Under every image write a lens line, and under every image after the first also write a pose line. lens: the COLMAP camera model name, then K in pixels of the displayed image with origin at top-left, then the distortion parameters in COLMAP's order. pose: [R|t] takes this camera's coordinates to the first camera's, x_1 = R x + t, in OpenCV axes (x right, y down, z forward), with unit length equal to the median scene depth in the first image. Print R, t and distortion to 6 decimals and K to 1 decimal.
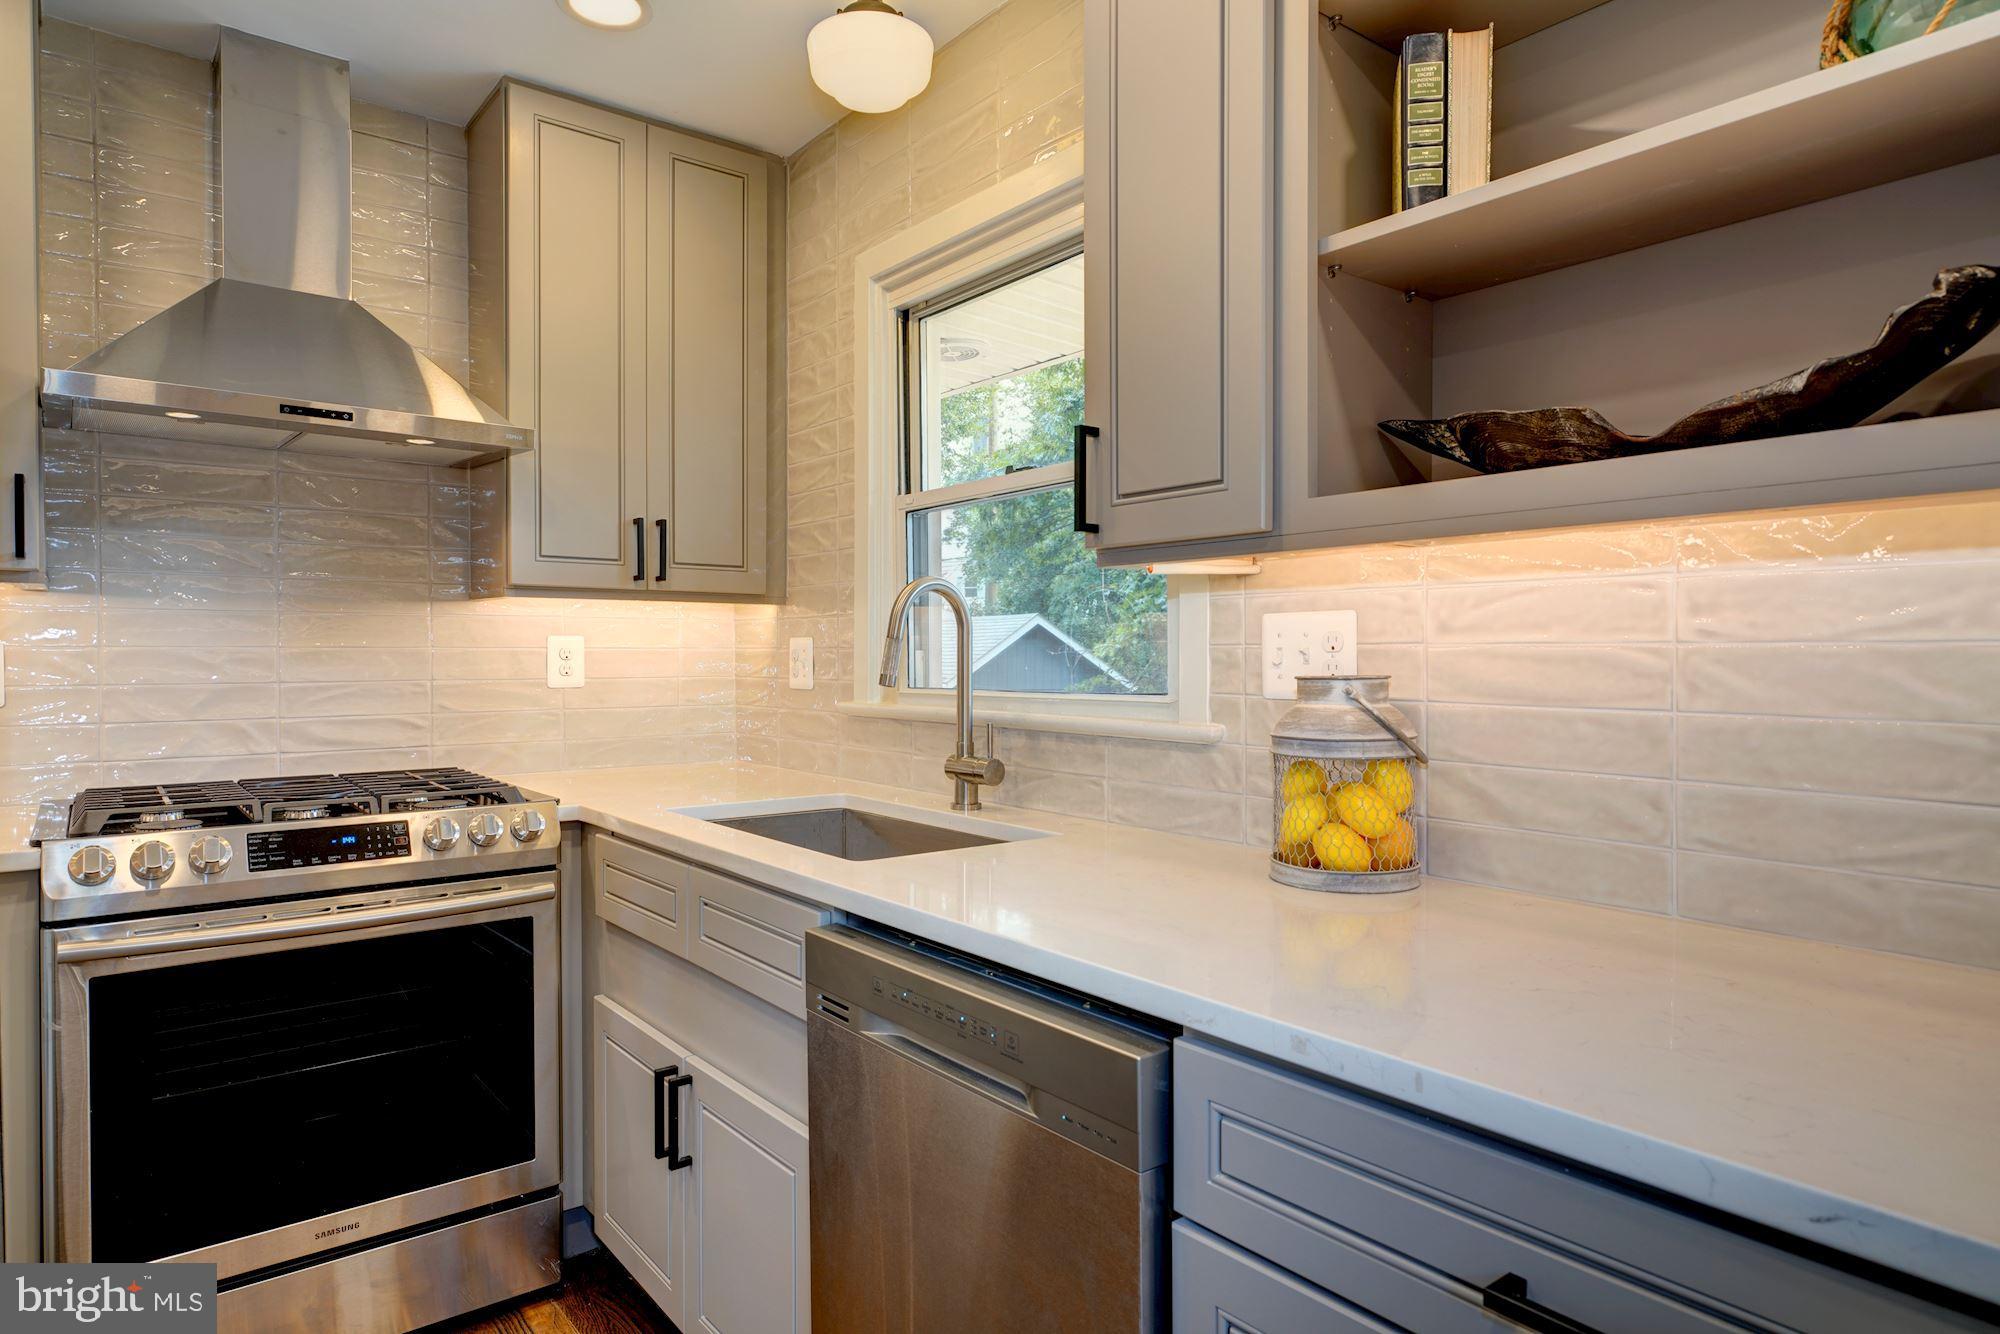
lens RADIAL K [[1109.2, 0, 997.2], [0, 1109.2, 673.7], [0, 0, 1]] dist [0.003140, -0.004605]
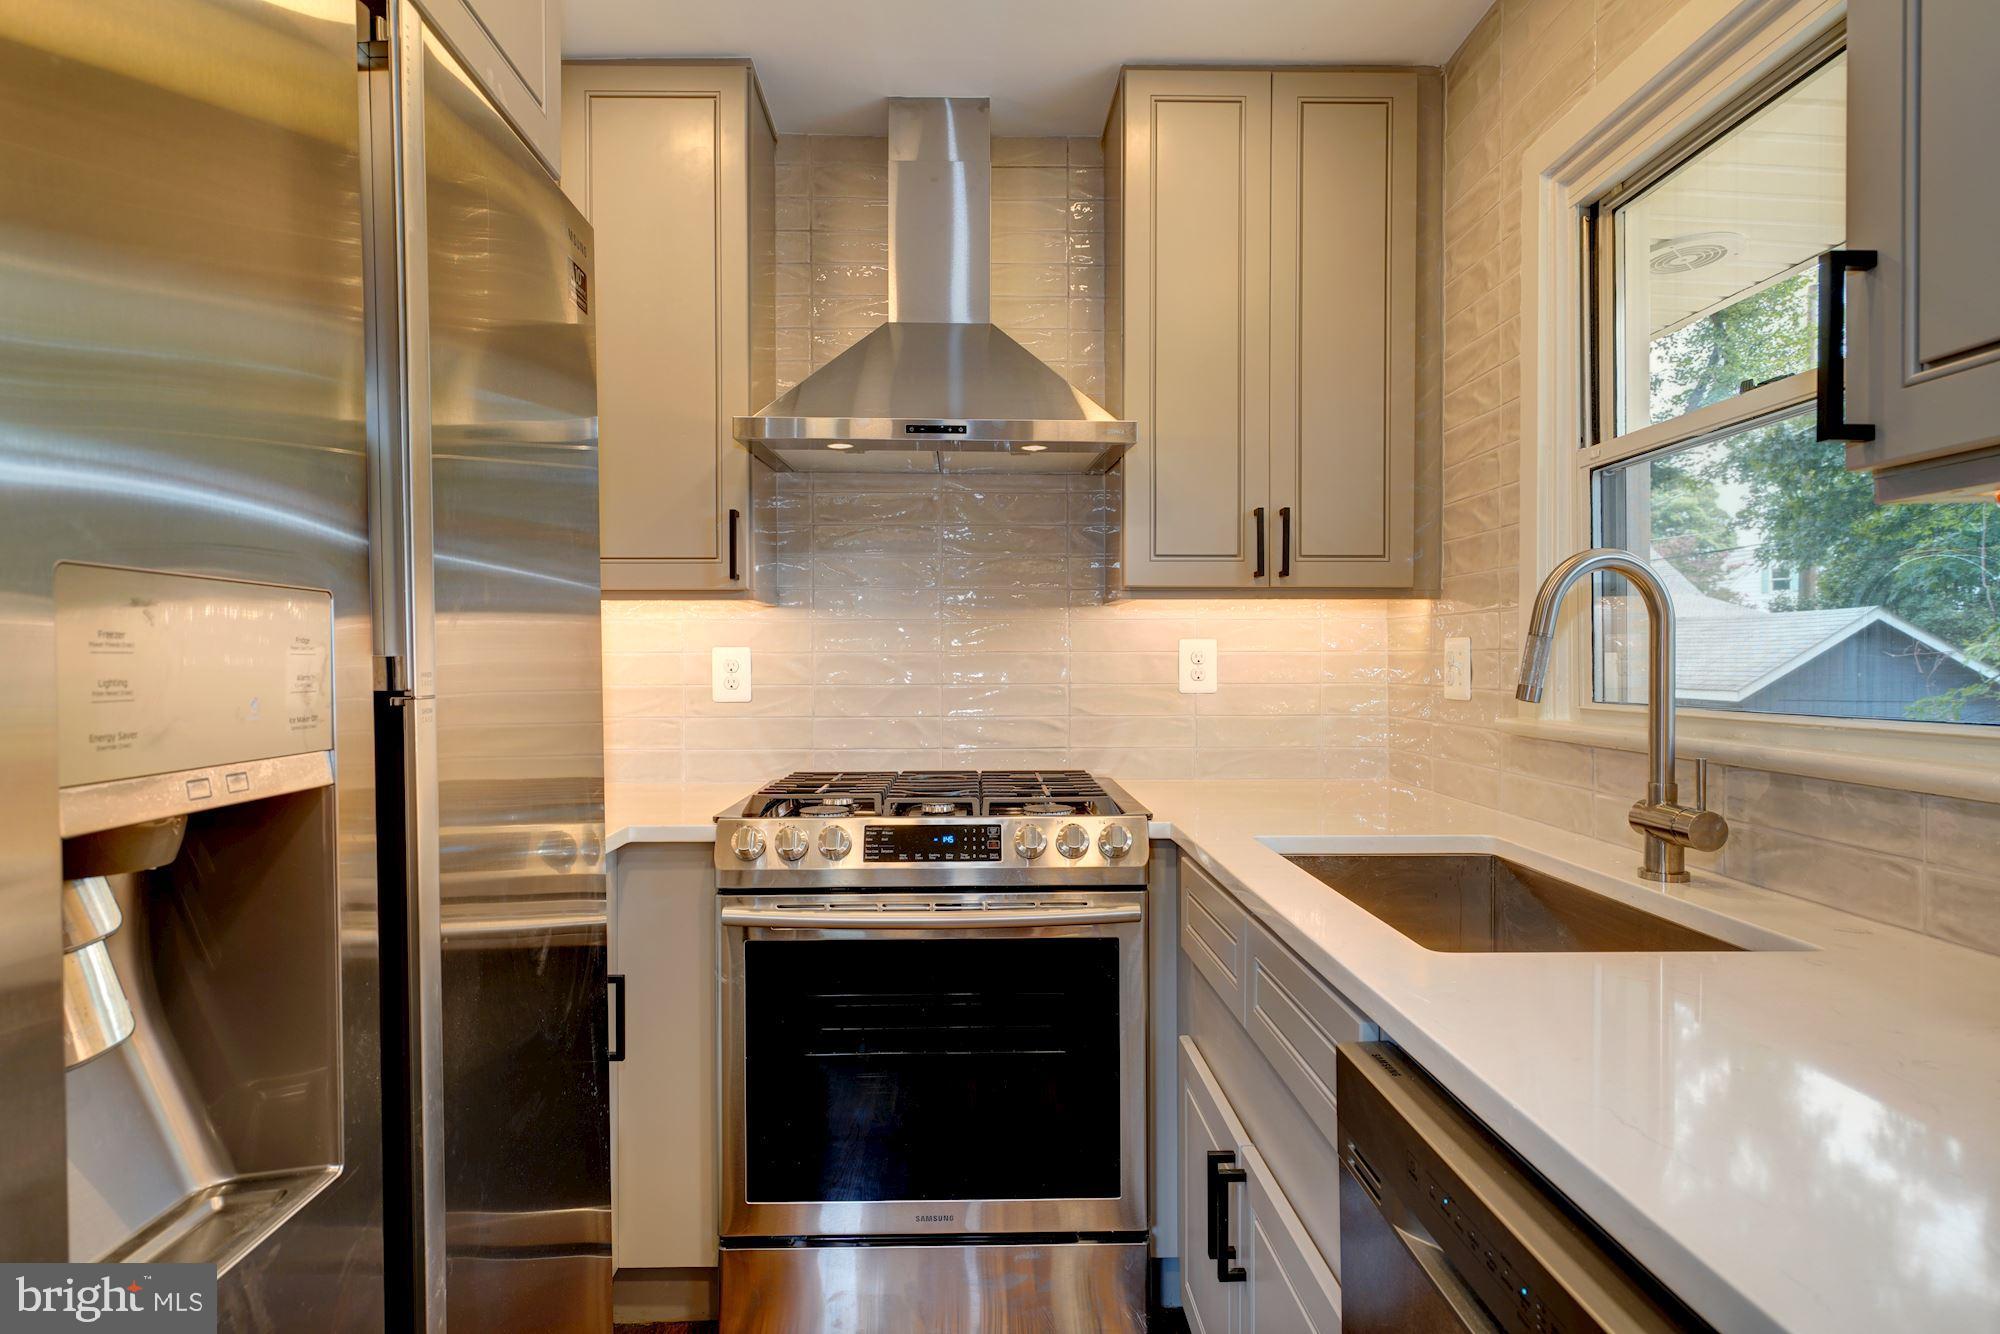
lens RADIAL K [[1076.0, 0, 993.0], [0, 1076.0, 668.9], [0, 0, 1]] dist [-0.000618, 0.000844]
pose [[0.796114, 0.004062, -0.605133, 0.044857], [-0.008257, 0.999957, -0.004150, -0.003975], [0.605091, 0.008301, 0.796113, 0.204399]]
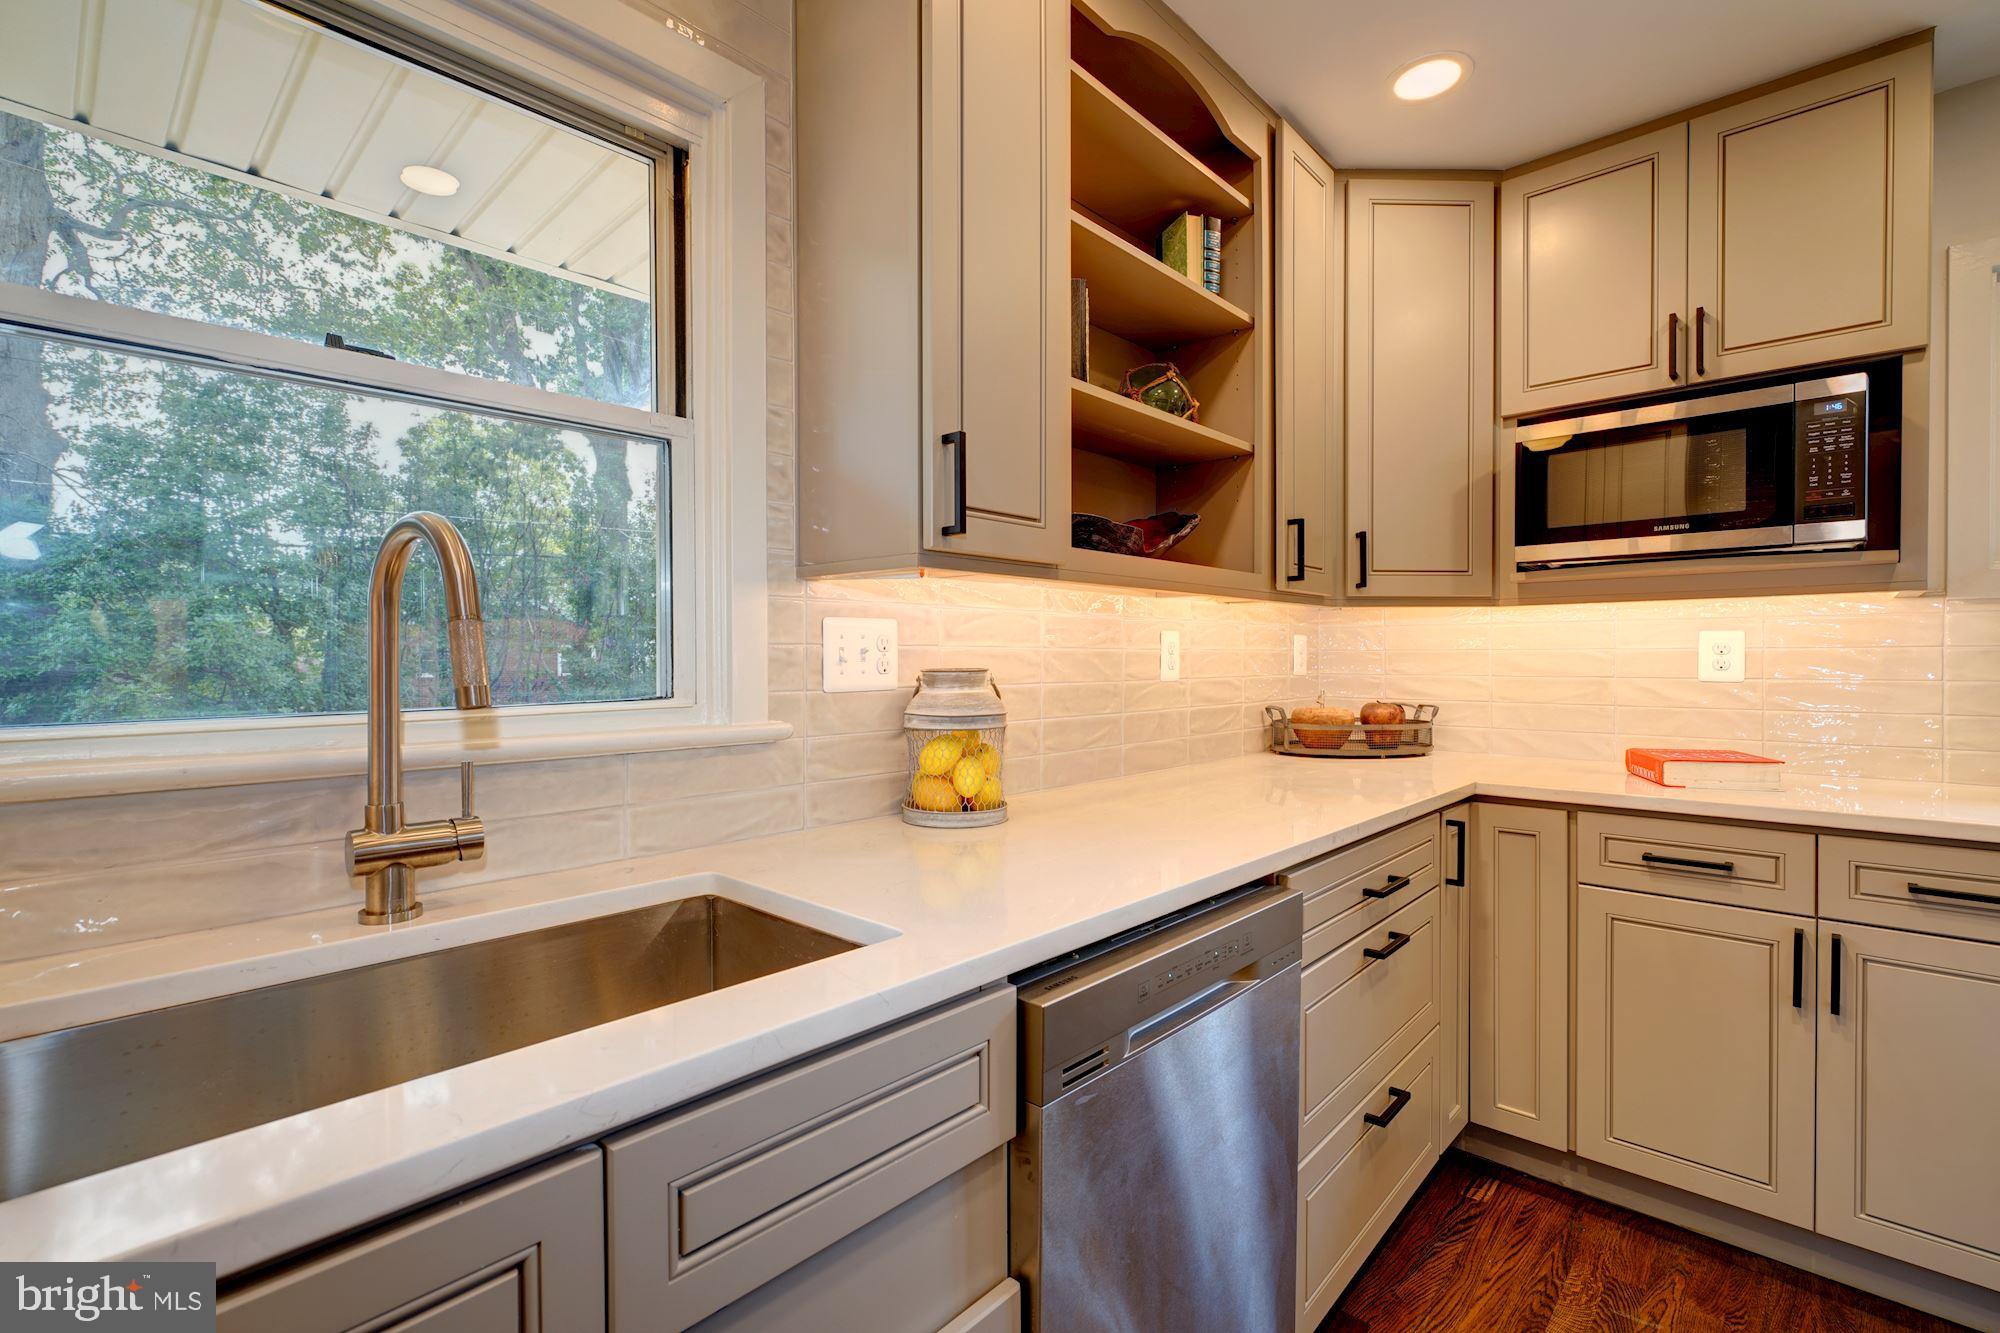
lens RADIAL K [[903.2, 0, 958.0], [0, 903.2, 666.8], [0, 0, 1]] dist [0.003592, 0.000550]
pose [[-0.119886, -0.011313, 0.992723, -0.528465], [0.019446, 0.999716, 0.013741, -0.010708], [-0.992597, 0.020951, -0.119632, 0.756612]]
